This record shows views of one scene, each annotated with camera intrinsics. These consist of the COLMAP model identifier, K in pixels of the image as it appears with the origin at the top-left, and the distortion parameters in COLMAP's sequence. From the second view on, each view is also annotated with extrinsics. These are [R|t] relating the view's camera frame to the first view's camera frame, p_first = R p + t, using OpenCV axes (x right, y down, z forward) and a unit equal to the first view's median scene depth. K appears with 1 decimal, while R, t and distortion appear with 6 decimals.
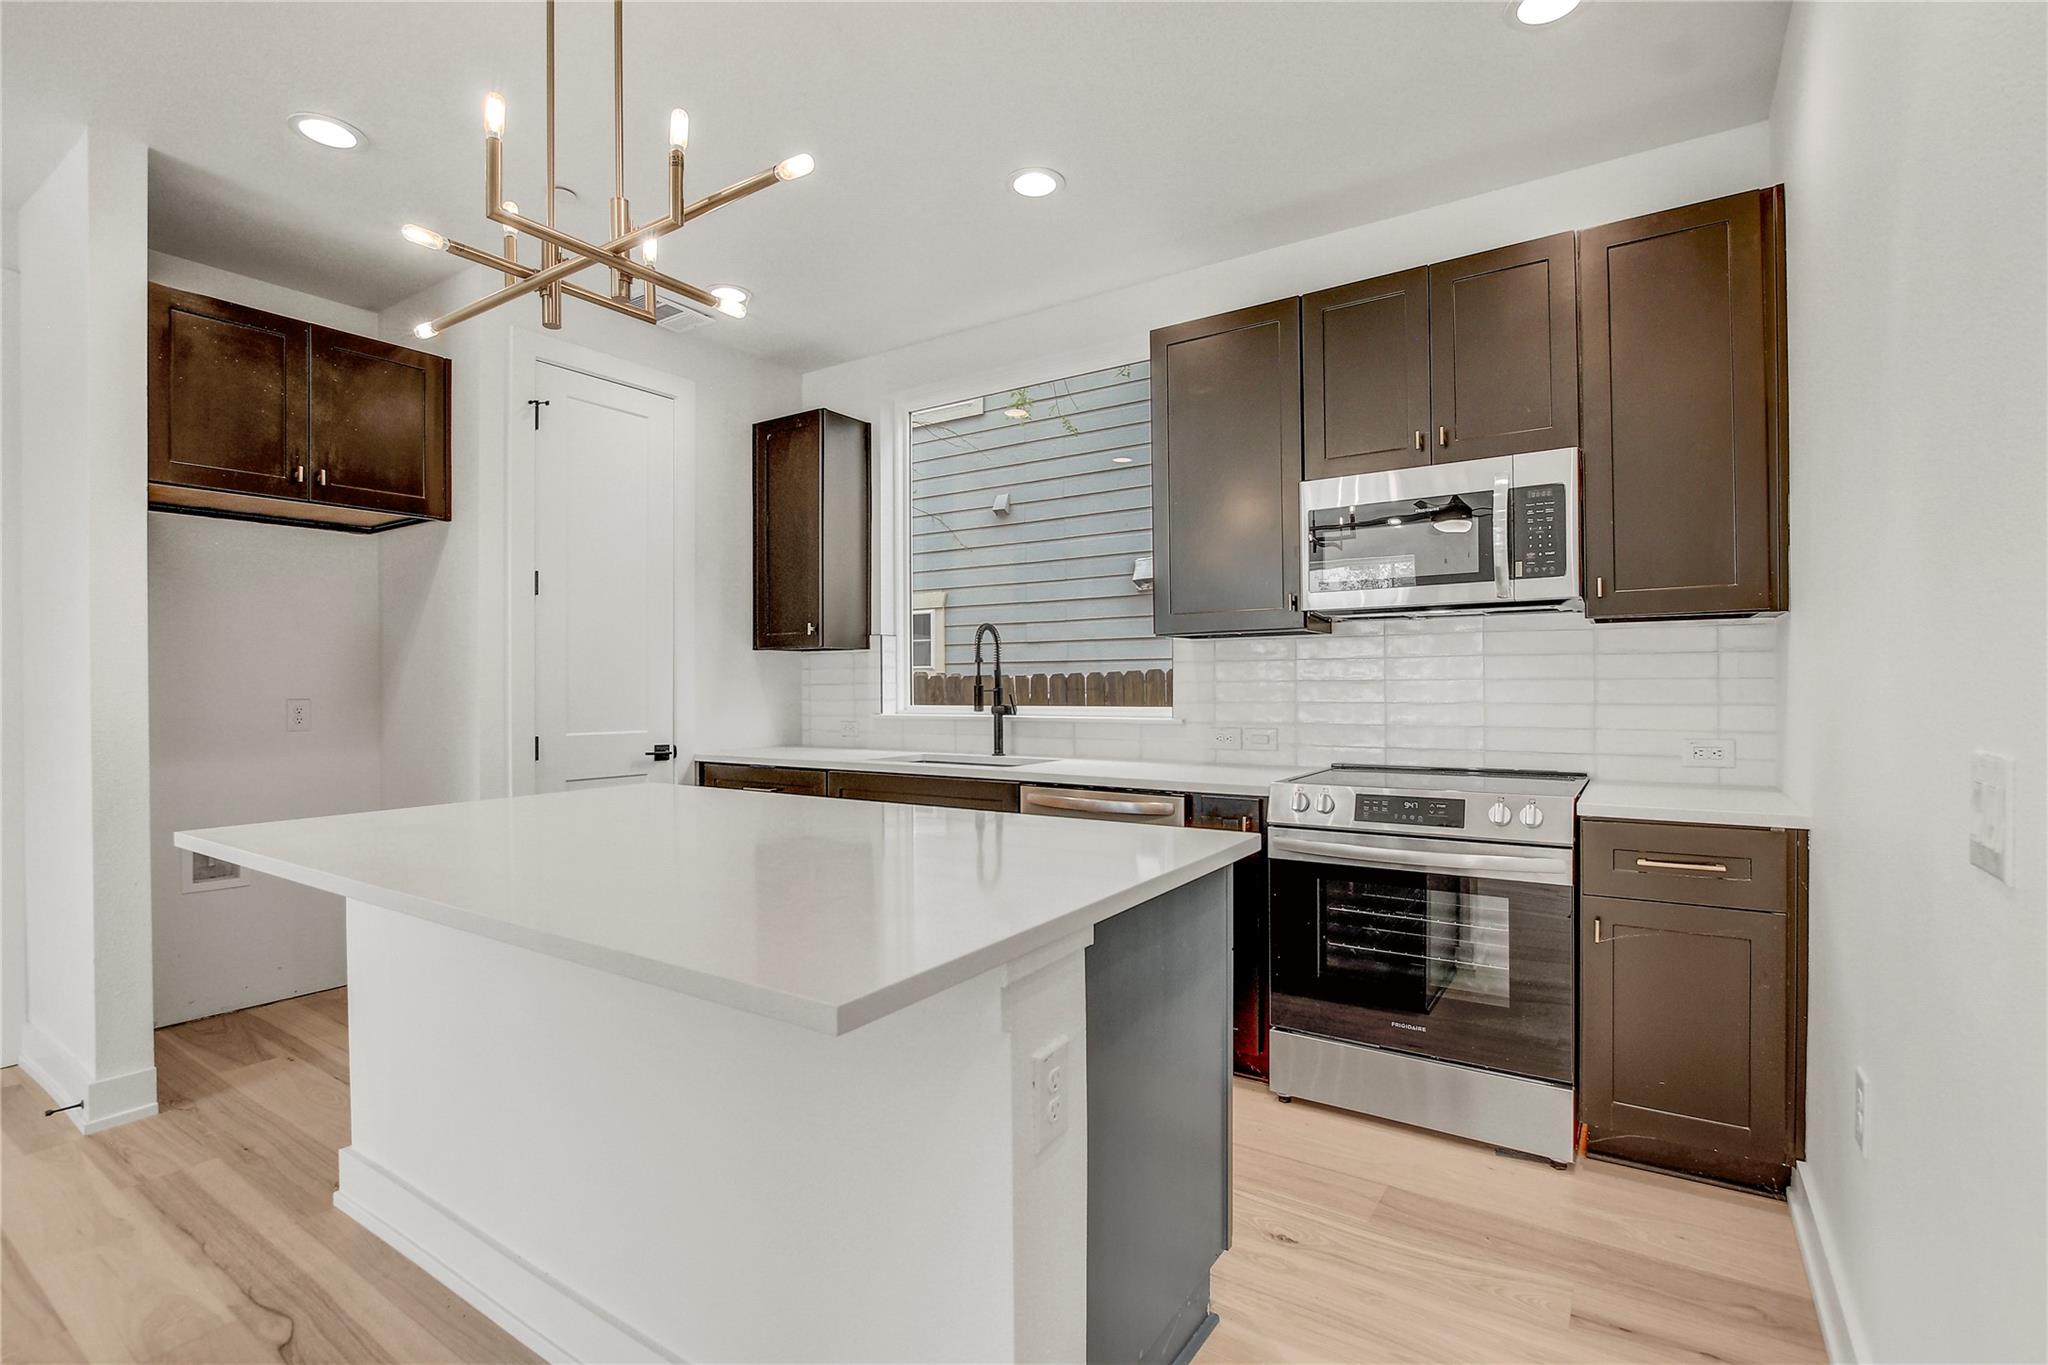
lens RADIAL K [[943.7, 0, 1025.7], [0, 943.7, 687.7], [0, 0, 1]] dist [-0.021888, 0.004145]
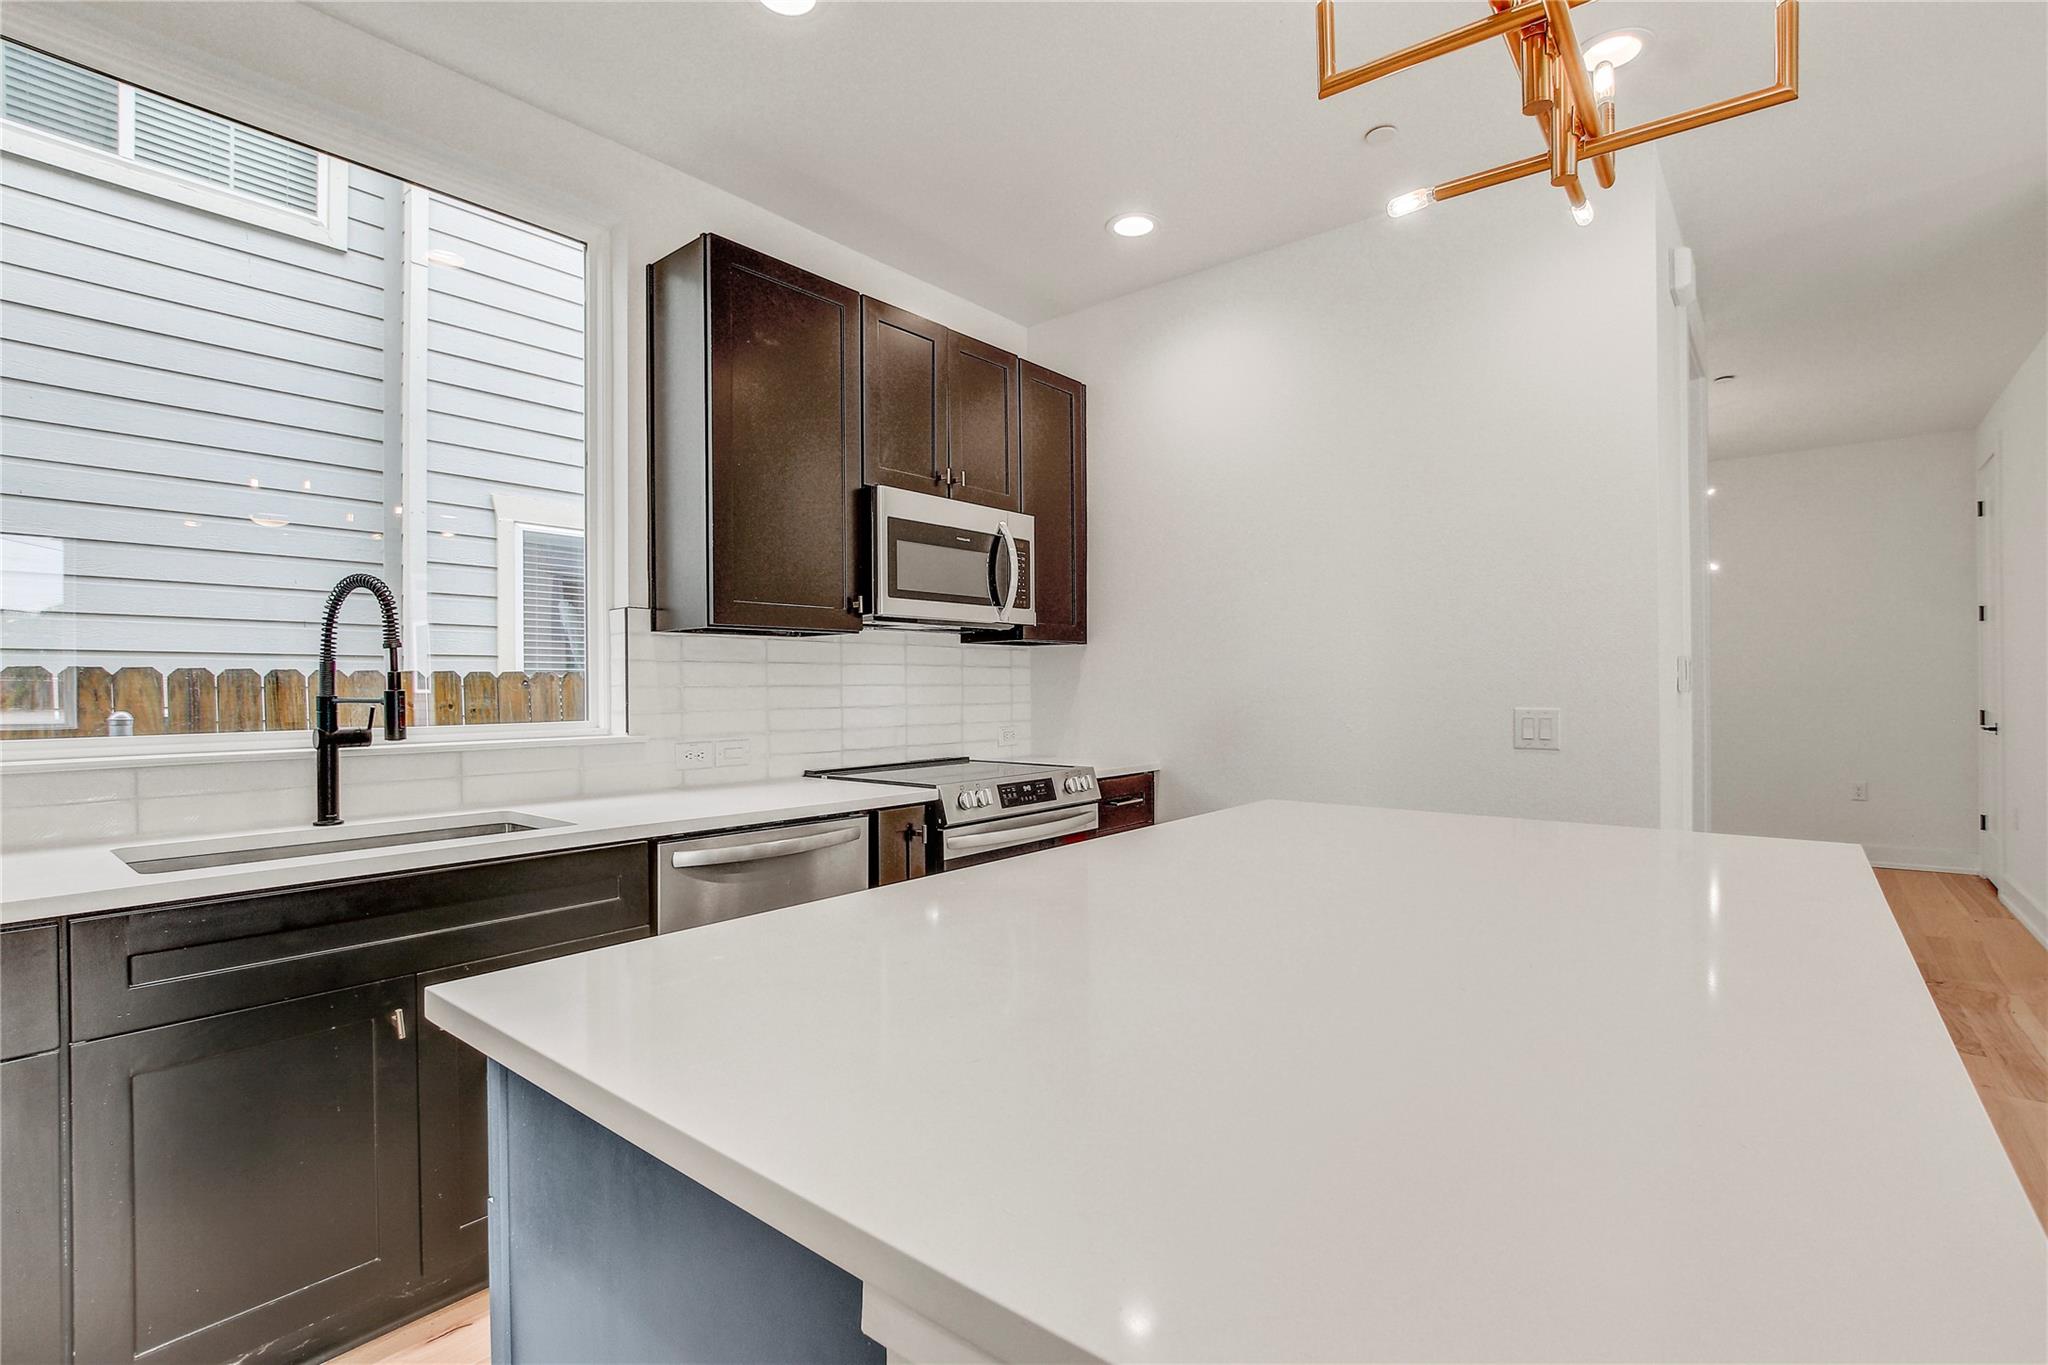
lens RADIAL K [[943.7, 0, 1022.1], [0, 943.7, 687.7], [0, 0, 1]] dist [-0.021888, 0.004145]
pose [[0.099675, 0.004717, 0.995009, -0.669424], [0.009623, 0.999937, -0.005704, 0.002691], [-0.994974, 0.010144, 0.099623, 0.742993]]
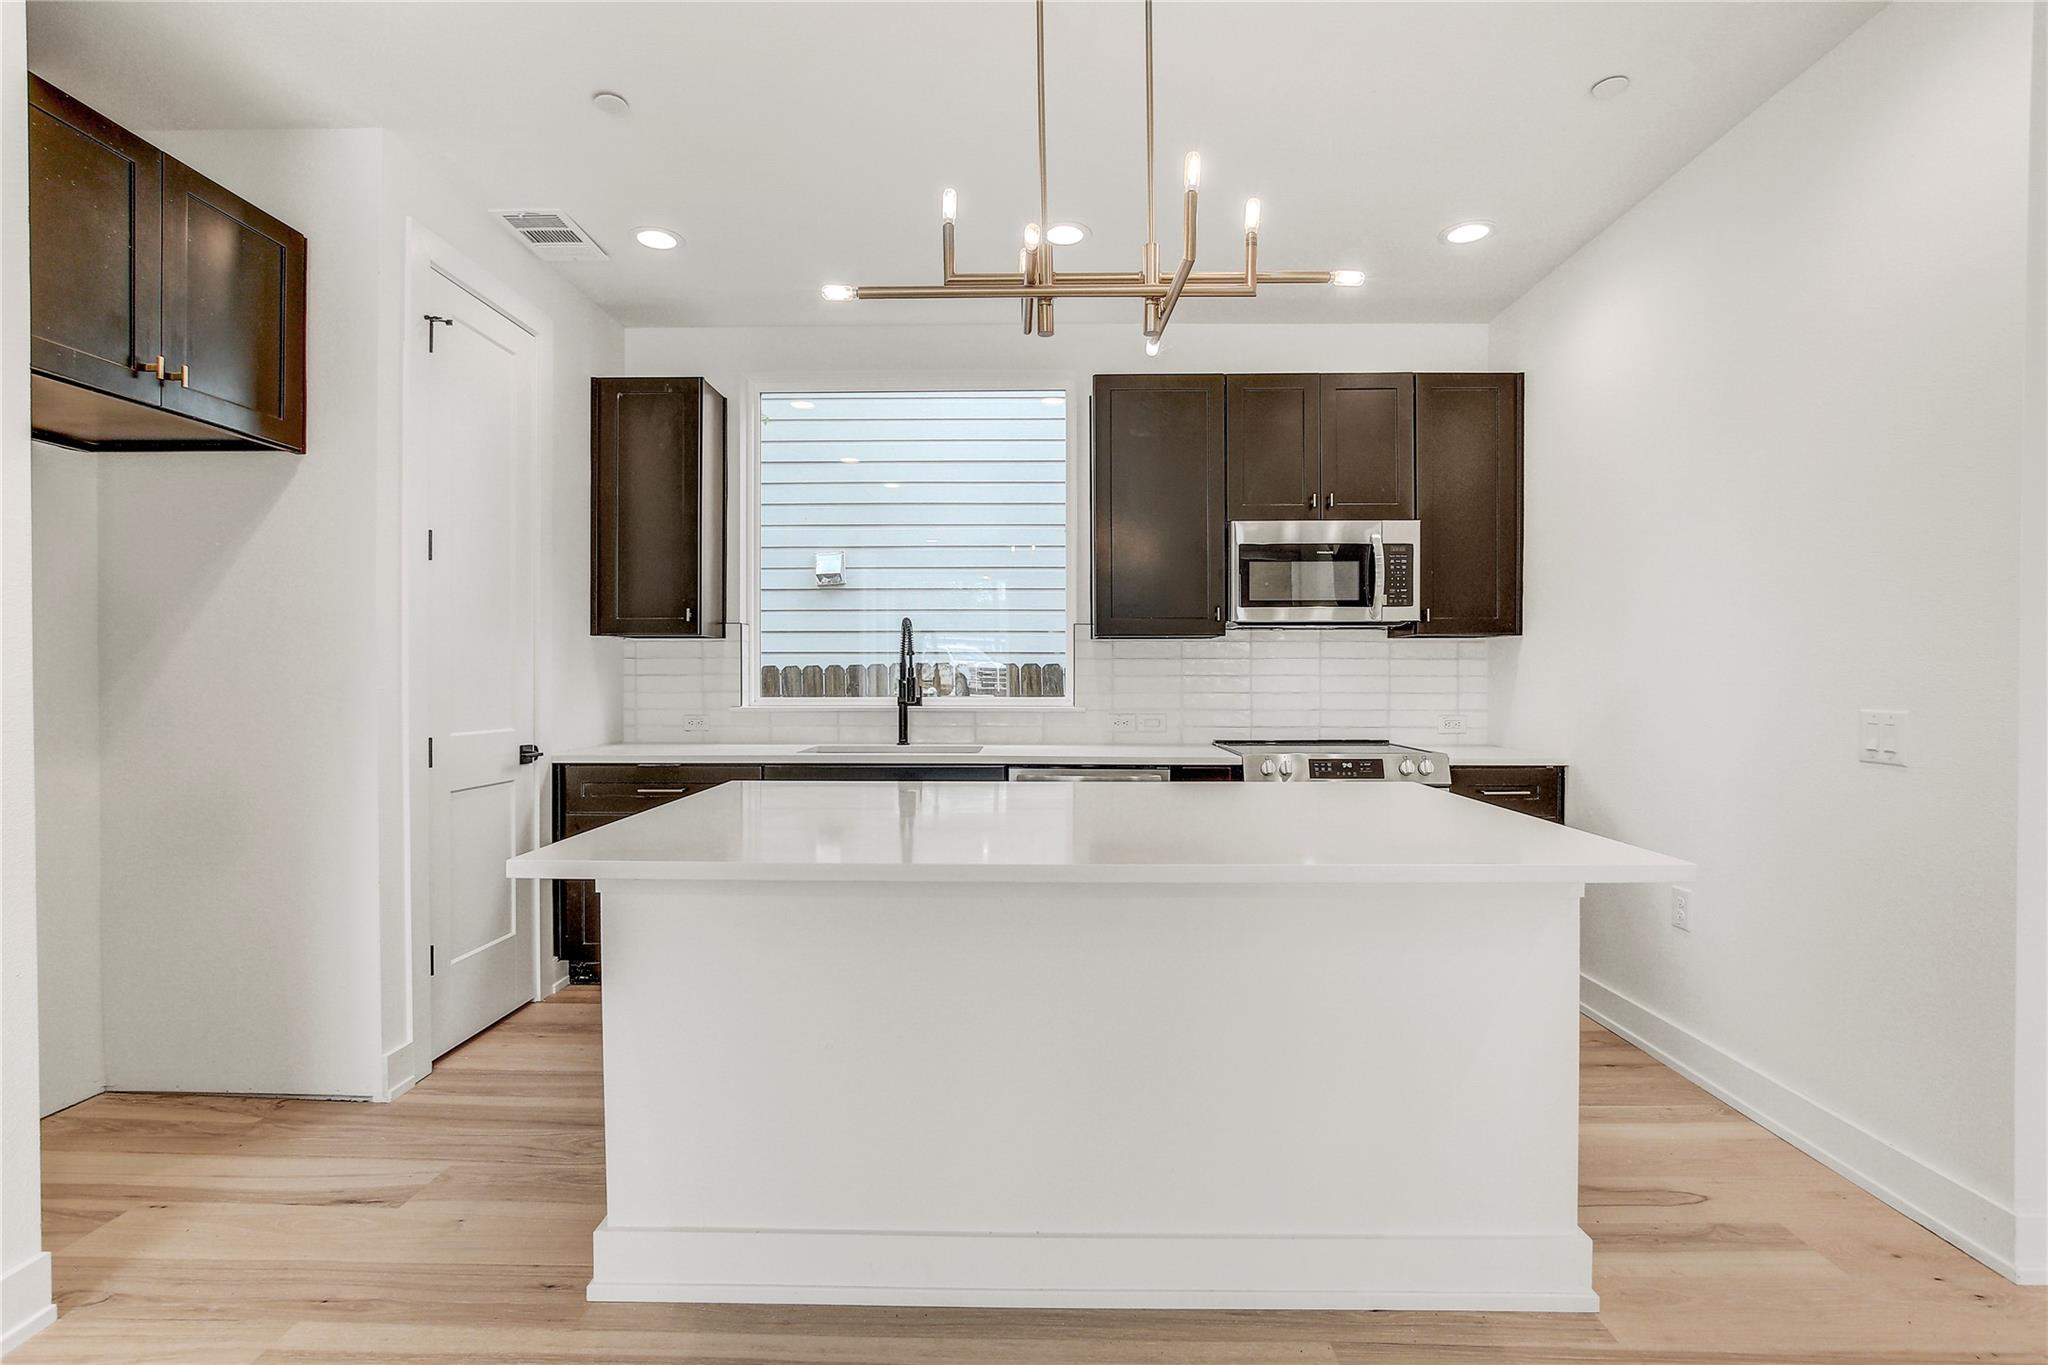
lens RADIAL K [[943.7, 0, 1022.3], [0, 943.7, 682.9], [0, 0, 1]] dist [-0.021888, 0.004145]
pose [[0.840523, 0.003527, 0.541765, -0.637697], [-0.004430, 0.999990, 0.000363, 0.003675], [-0.541758, -0.002705, 0.840530, 0.070105]]
